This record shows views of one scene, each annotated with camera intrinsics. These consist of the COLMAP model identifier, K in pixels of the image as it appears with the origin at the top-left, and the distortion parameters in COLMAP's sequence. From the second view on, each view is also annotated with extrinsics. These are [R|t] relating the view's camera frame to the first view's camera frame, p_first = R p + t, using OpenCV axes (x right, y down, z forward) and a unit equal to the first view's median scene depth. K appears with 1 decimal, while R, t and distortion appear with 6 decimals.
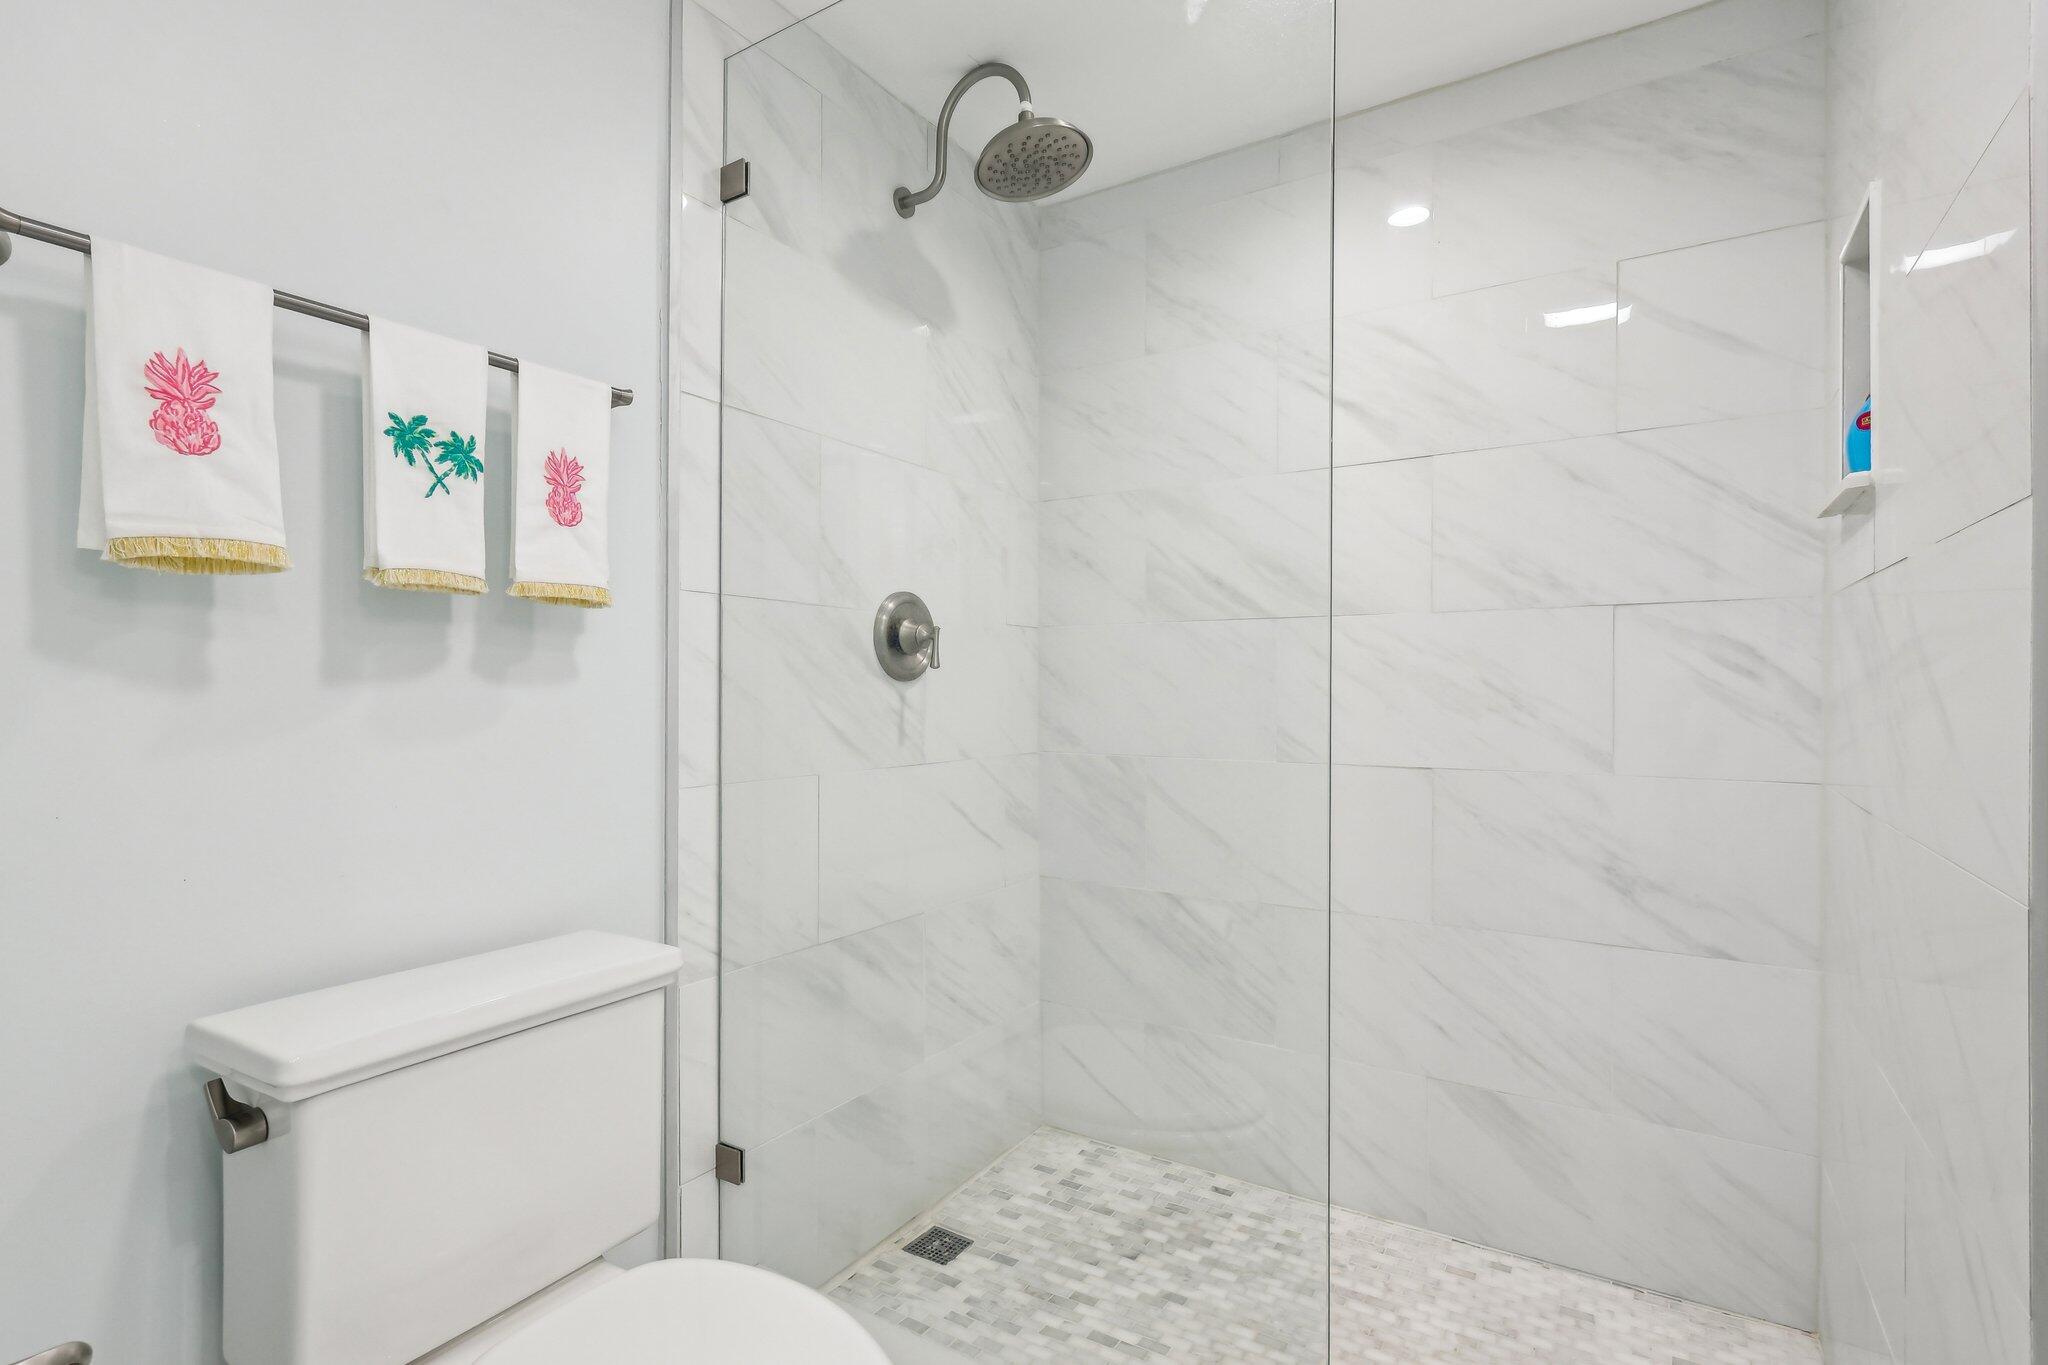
lens RADIAL K [[966.0, 0, 1024.7], [0, 966.0, 694.4], [0, 0, 1]] dist [0.010111, -0.000905]
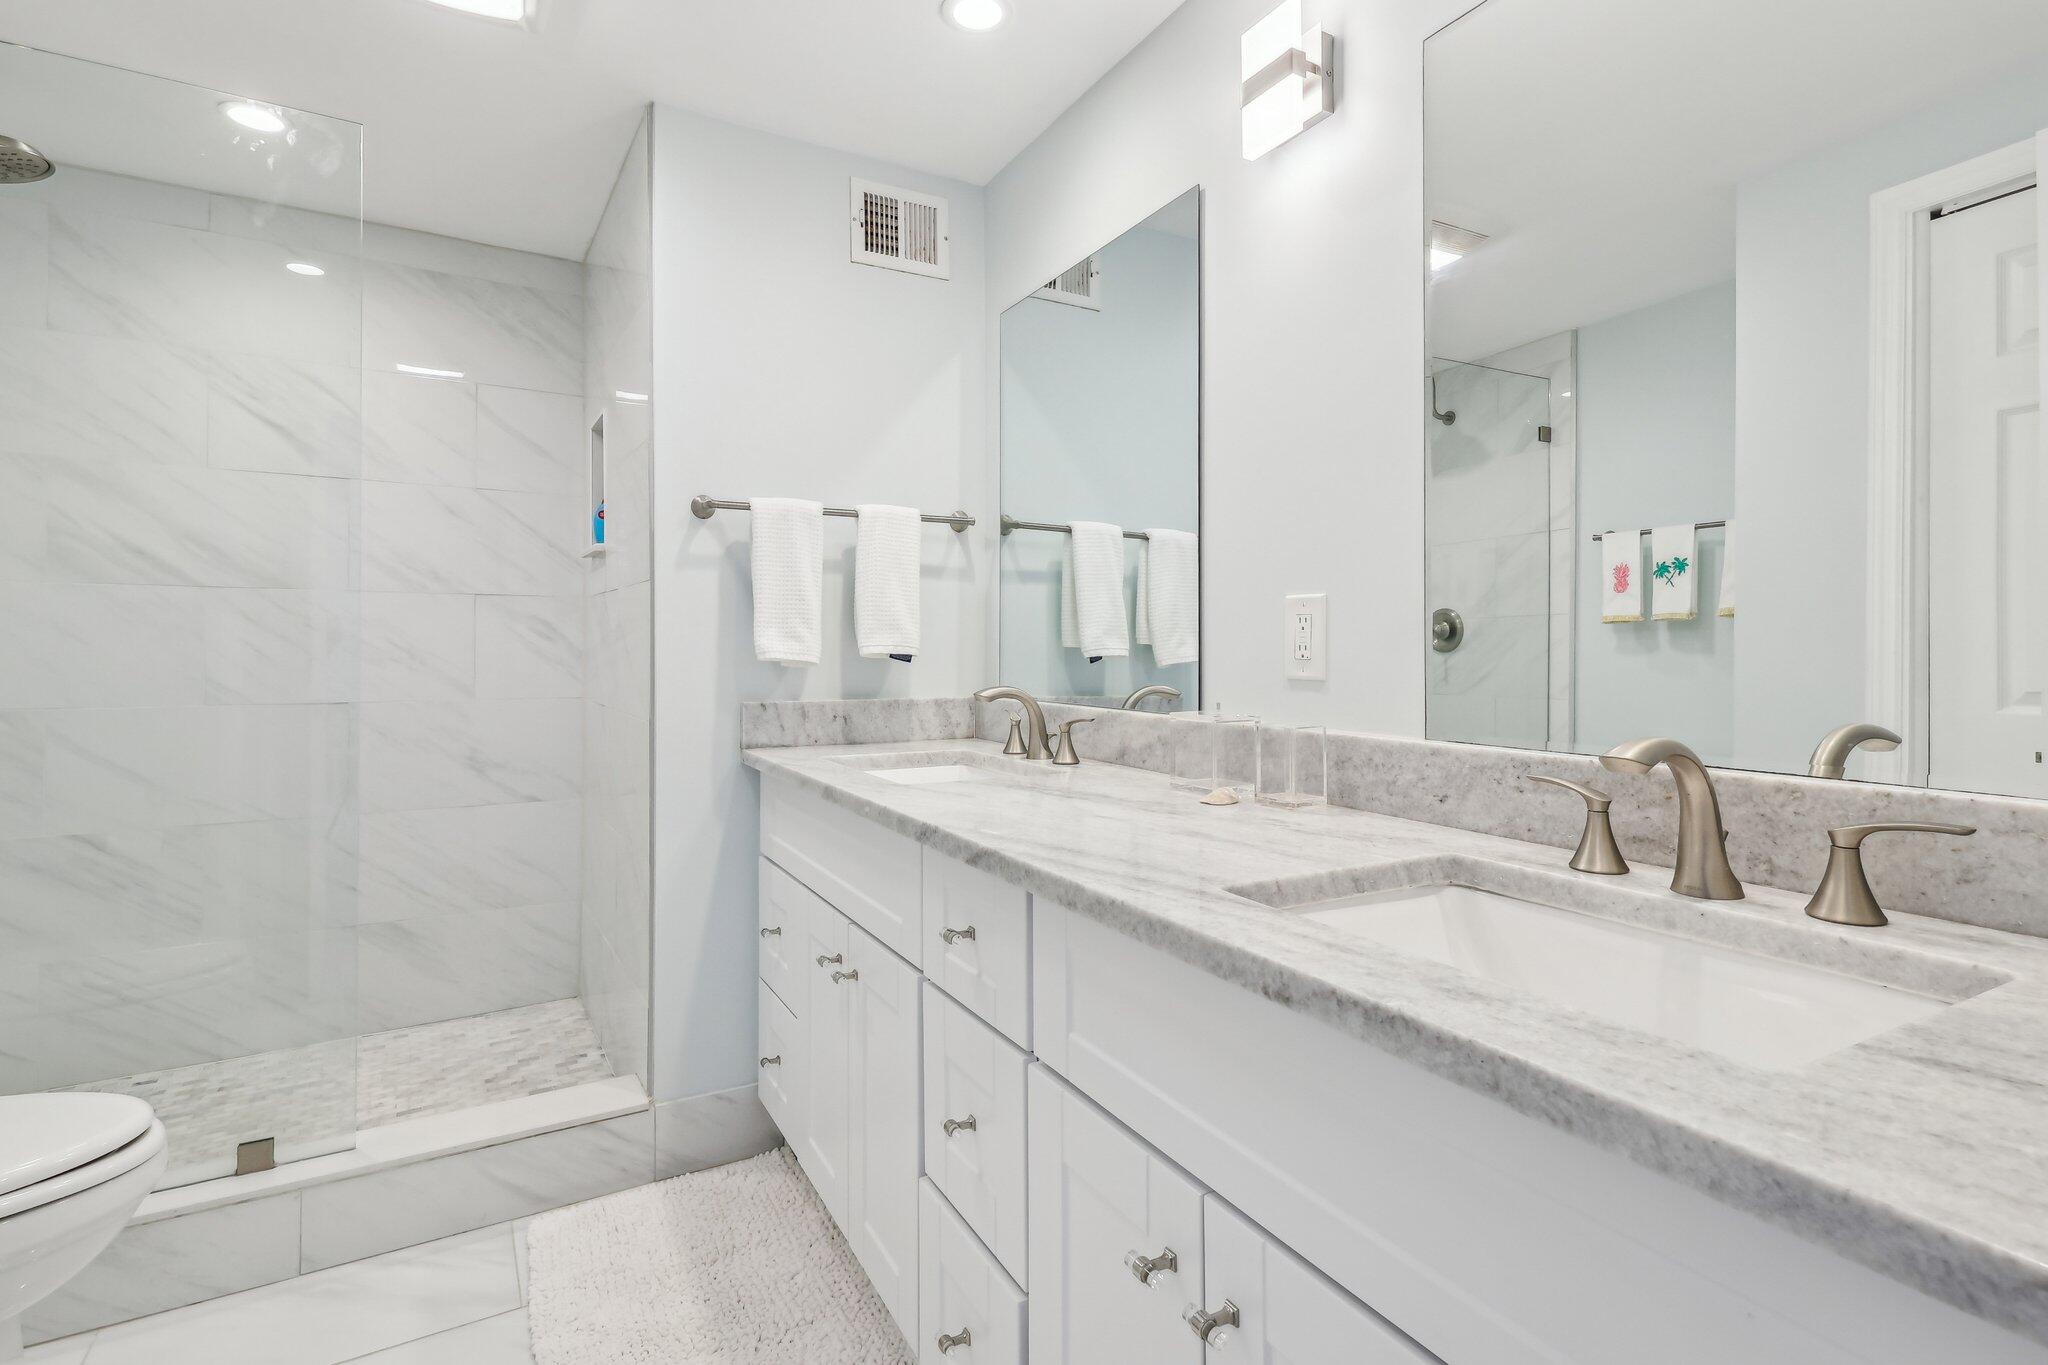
lens RADIAL K [[985.1, 0, 1020.5], [0, 985.1, 653.6], [0, 0, 1]] dist [-0.001366, -0.001354]
pose [[0.436706, -0.005241, 0.899589, -0.459862], [-0.001699, 0.999976, 0.006651, -0.005786], [-0.899603, -0.004433, 0.436687, -0.521797]]
